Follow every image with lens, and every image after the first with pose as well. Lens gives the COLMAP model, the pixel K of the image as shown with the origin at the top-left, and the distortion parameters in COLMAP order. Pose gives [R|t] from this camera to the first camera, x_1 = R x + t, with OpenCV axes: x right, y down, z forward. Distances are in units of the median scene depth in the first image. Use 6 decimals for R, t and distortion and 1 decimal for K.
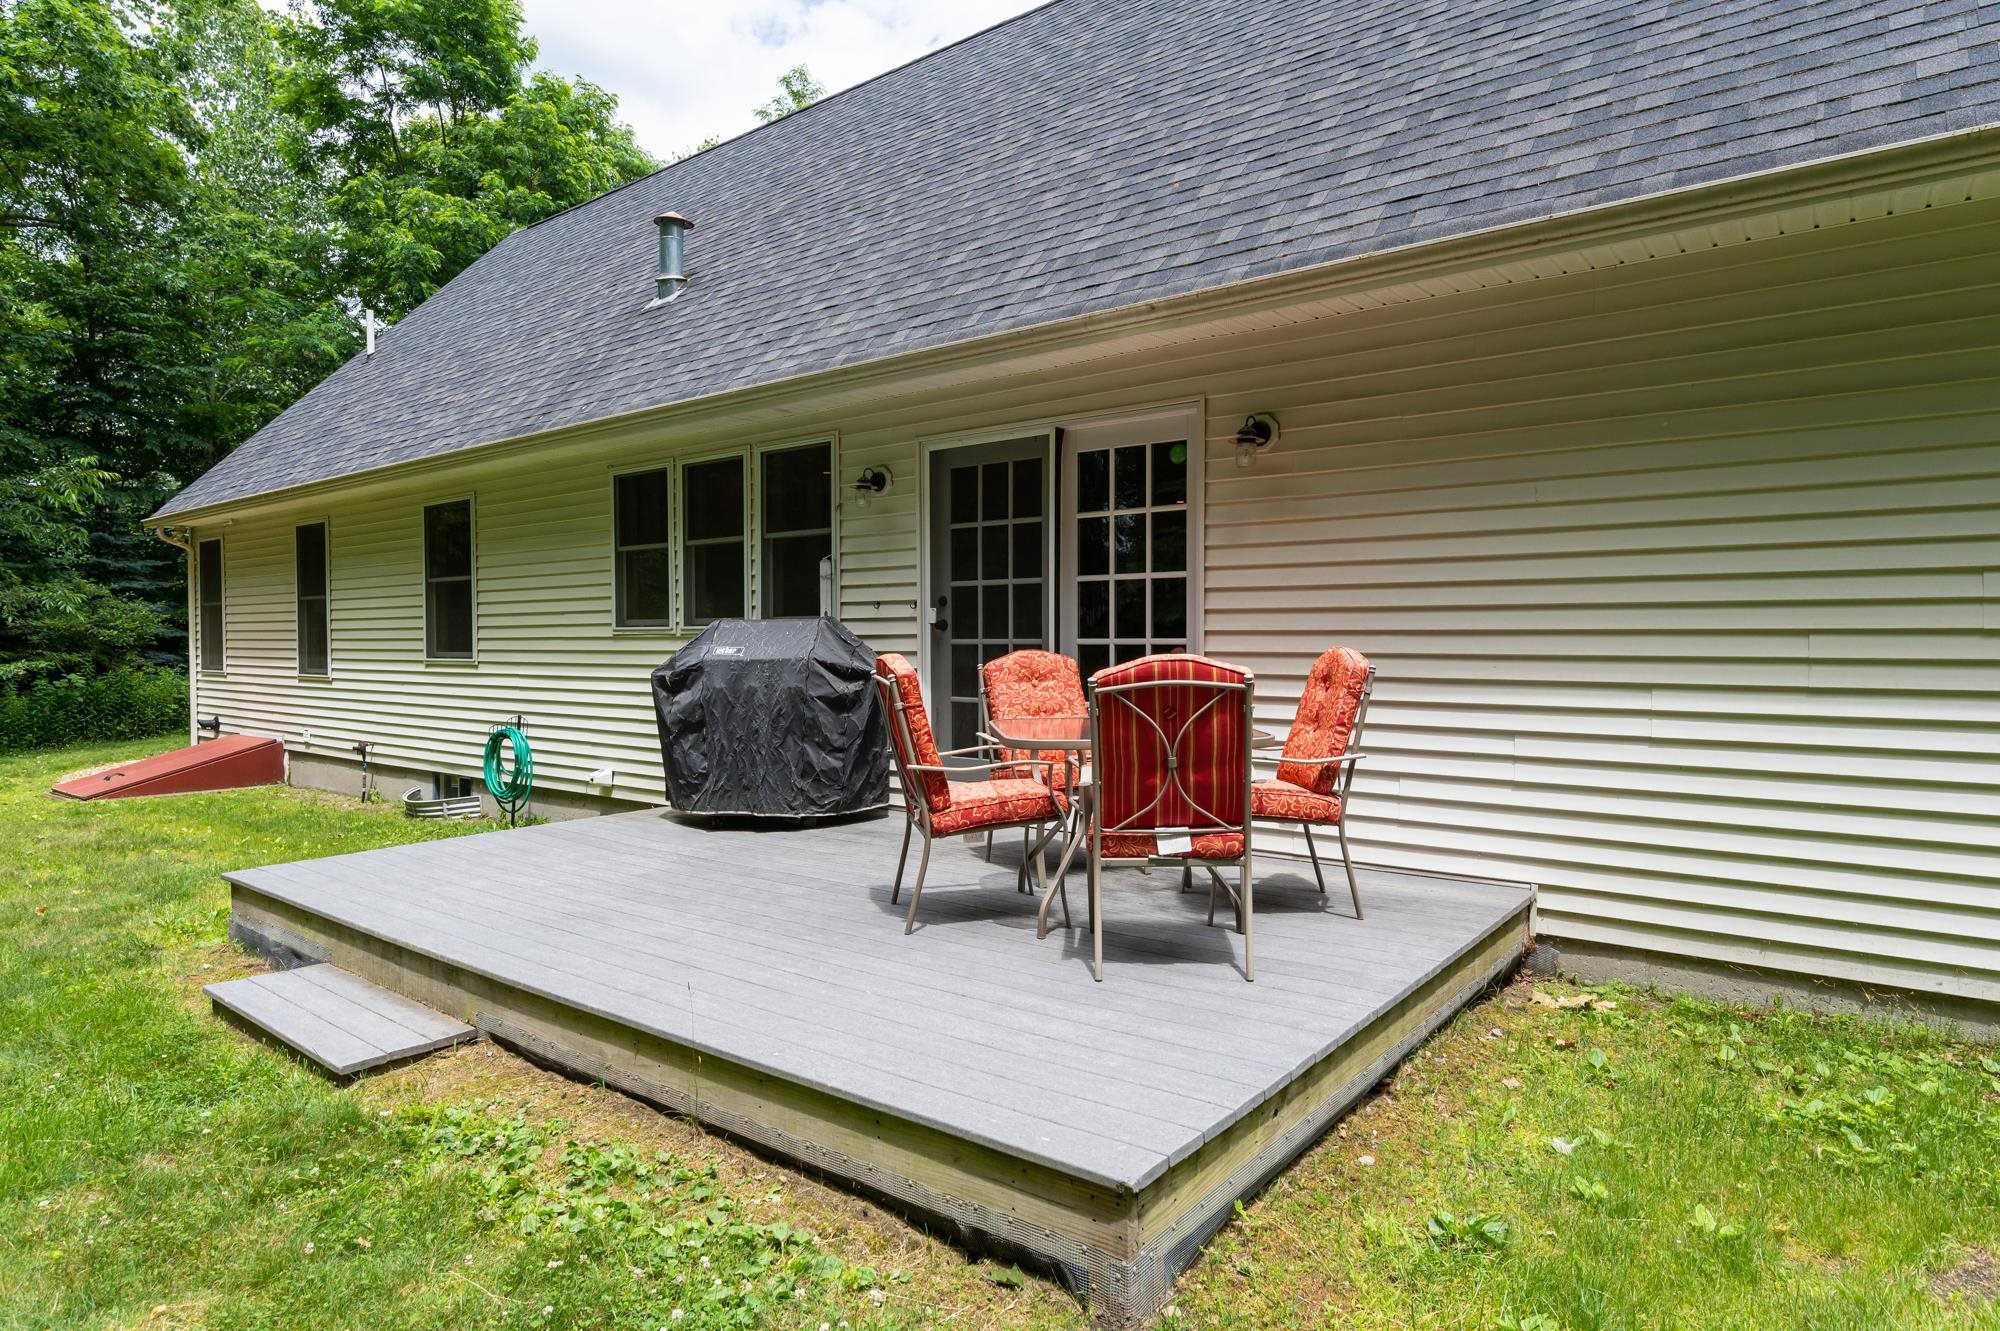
lens RADIAL K [[1143.9, 0, 1000.0], [0, 1143.9, 665.5], [0, 0, 1]] dist [0.000525, 0.000469]
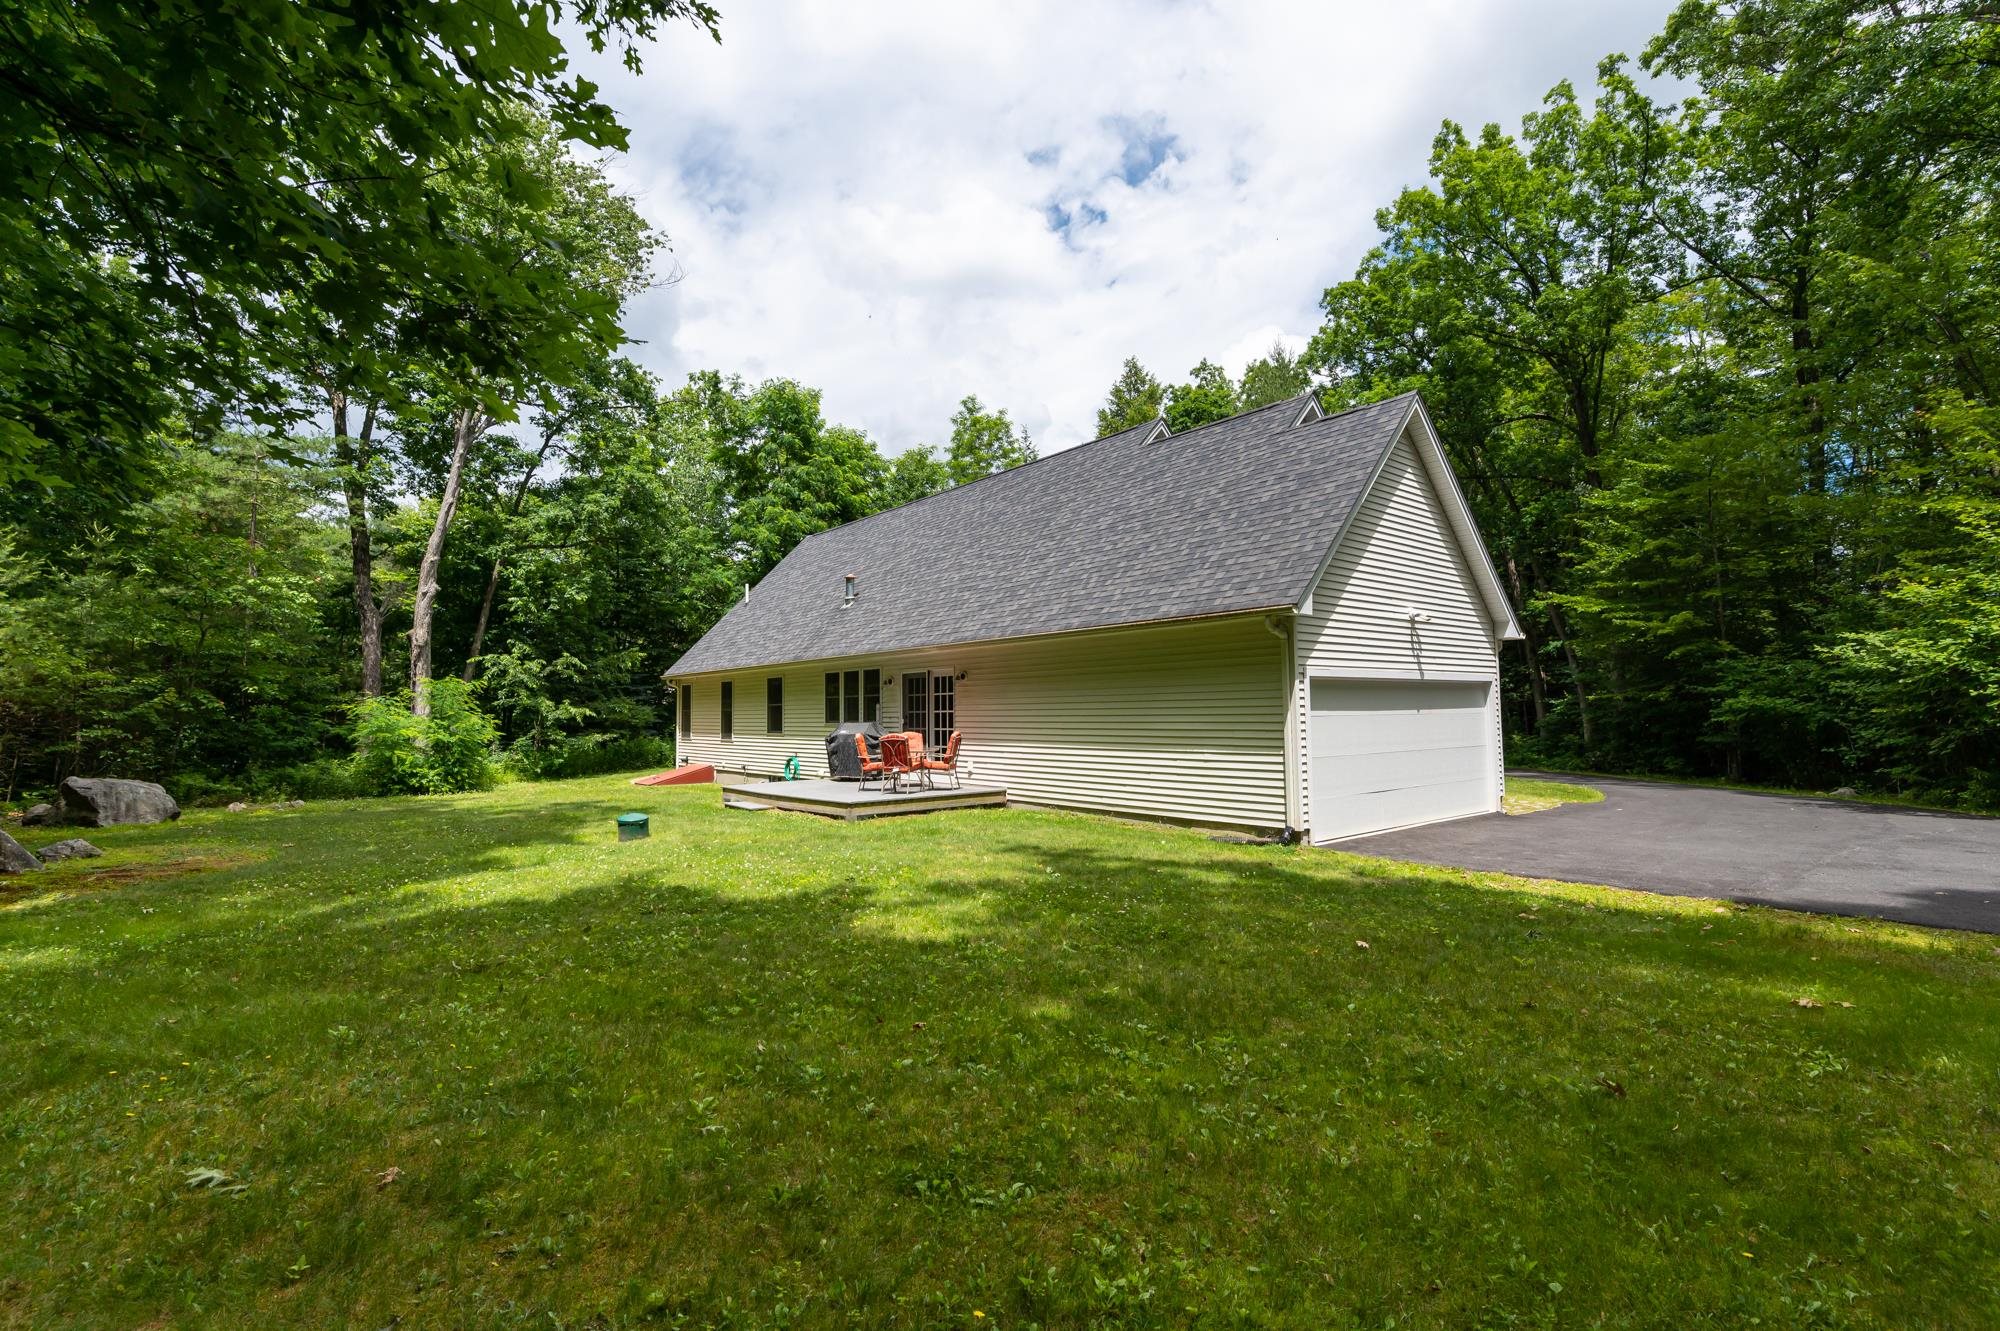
lens RADIAL K [[880.8, 0, 1000.0], [0, 880.8, 665.5], [0, 0, 1]] dist [-0.001410, 0.000069]
pose [[0.978240, -0.015362, -0.206906, 0.510970], [-0.001441, 0.996728, -0.080818, 0.001702], [0.207470, 0.079358, 0.975017, -1.004675]]
